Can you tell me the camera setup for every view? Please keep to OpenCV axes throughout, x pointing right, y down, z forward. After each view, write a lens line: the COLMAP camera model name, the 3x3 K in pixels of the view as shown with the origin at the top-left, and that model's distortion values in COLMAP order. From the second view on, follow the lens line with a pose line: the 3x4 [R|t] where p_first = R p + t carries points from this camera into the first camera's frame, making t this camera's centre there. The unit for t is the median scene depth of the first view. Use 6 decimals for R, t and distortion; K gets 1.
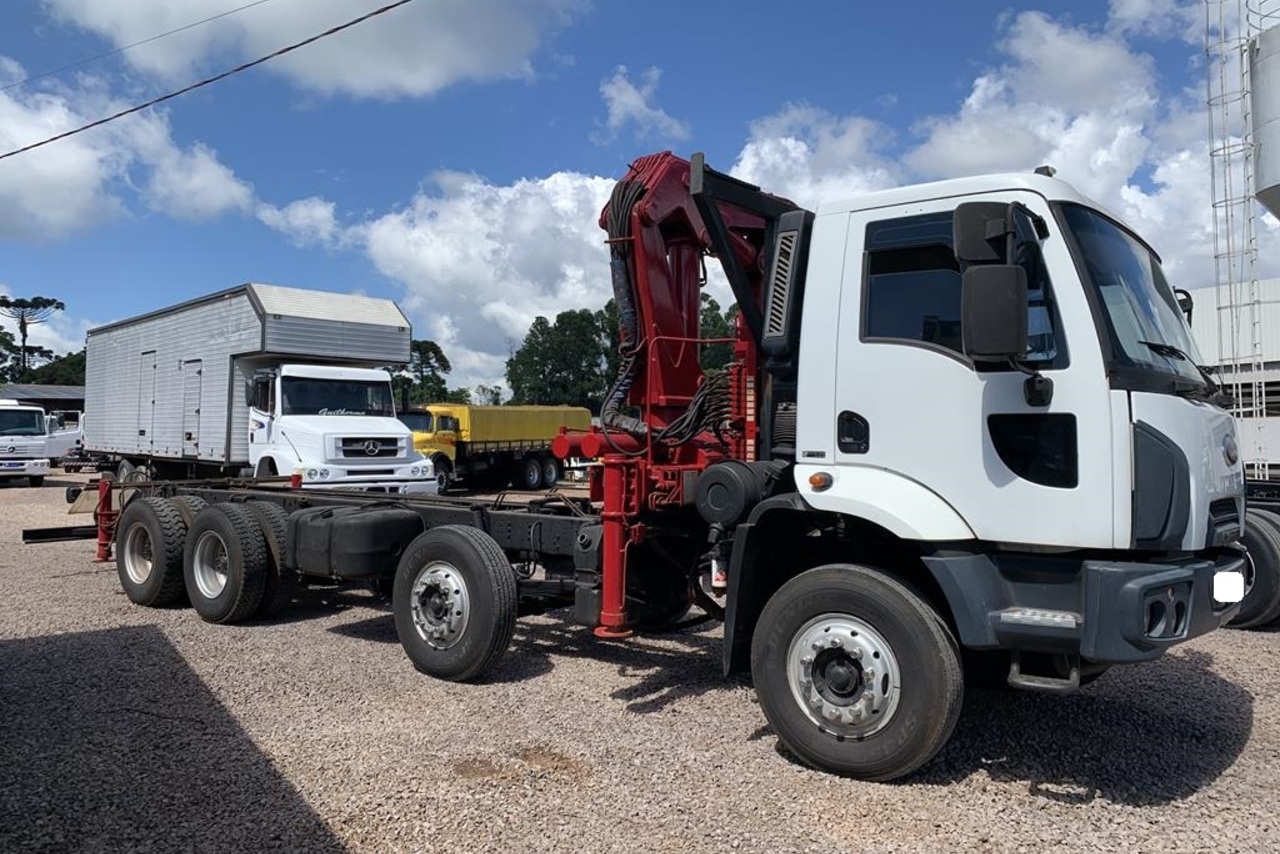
lens RADIAL K [[1005.2, 0, 631.9], [0, 1005.2, 427.9], [0, 0, 1]] dist [0.040891, -0.087042]
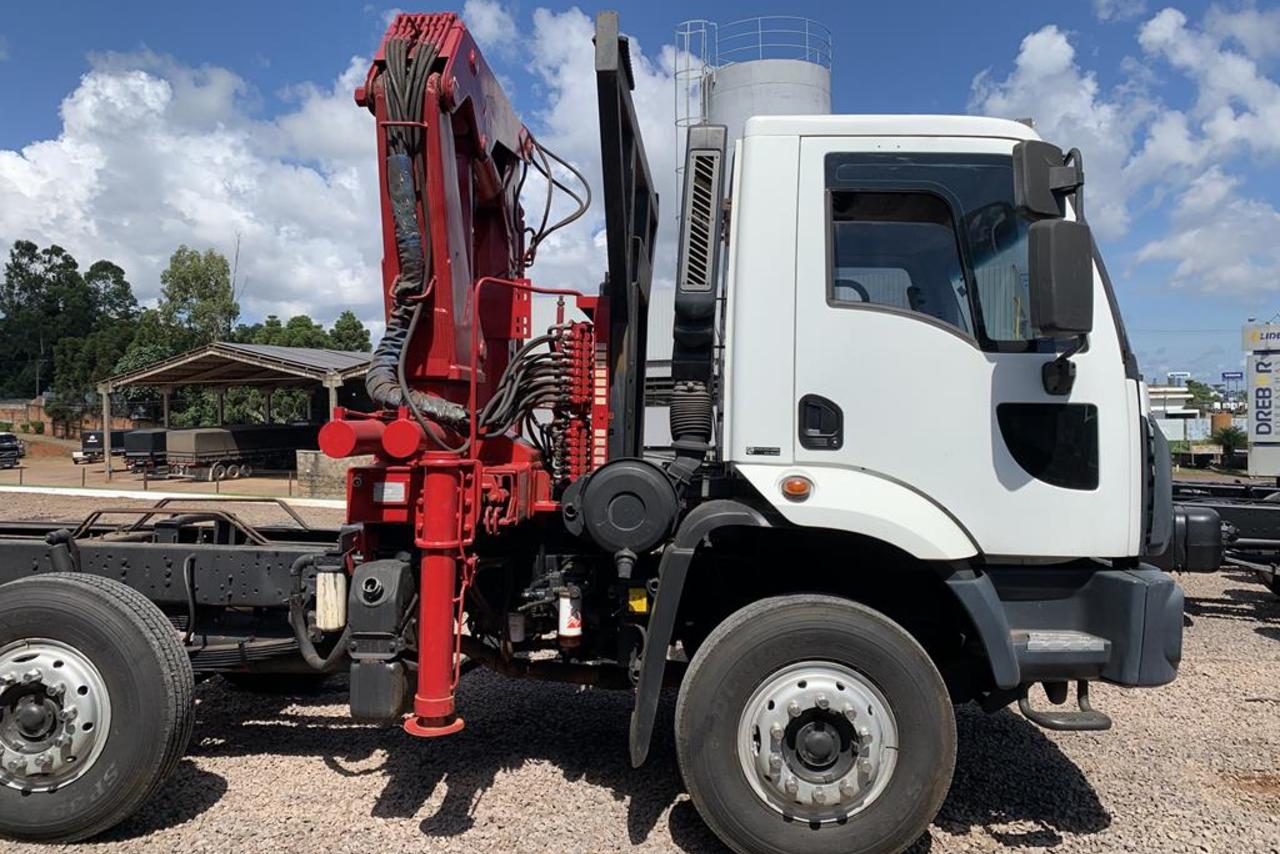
lens RADIAL K [[1005.2, 0, 631.9], [0, 1005.2, 427.9], [0, 0, 1]] dist [0.040891, -0.087042]
pose [[0.804818, 0.006843, 0.593483, -0.347312], [-0.015449, 0.999836, 0.009422, 0.003373], [-0.593321, -0.016752, 0.804792, 0.461592]]
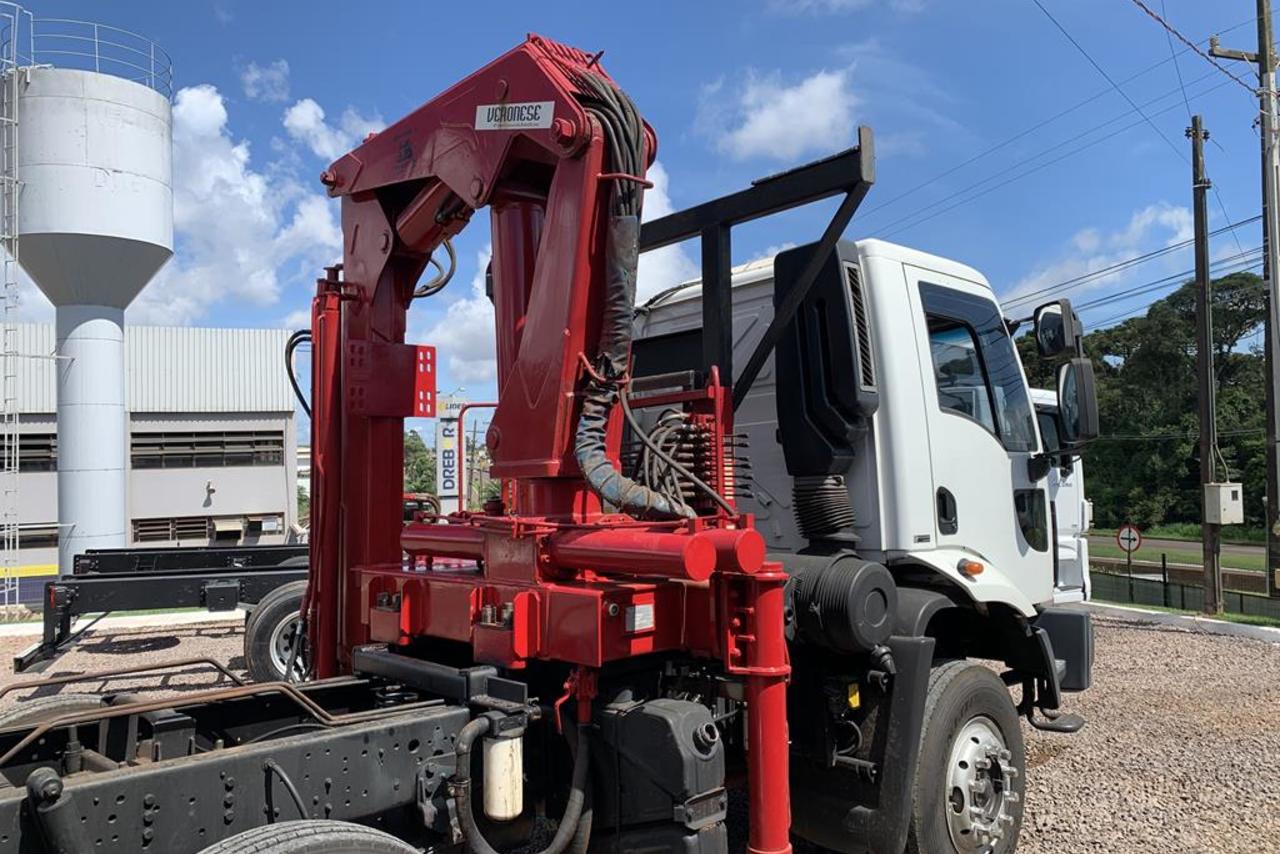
lens RADIAL K [[1005.2, 0, 631.9], [0, 1005.2, 427.9], [0, 0, 1]] dist [0.040891, -0.087042]
pose [[0.095893, 0.049164, 0.994177, -0.690580], [0.009371, 0.998691, -0.050291, -0.026260], [-0.995348, 0.014139, 0.095307, 1.175564]]
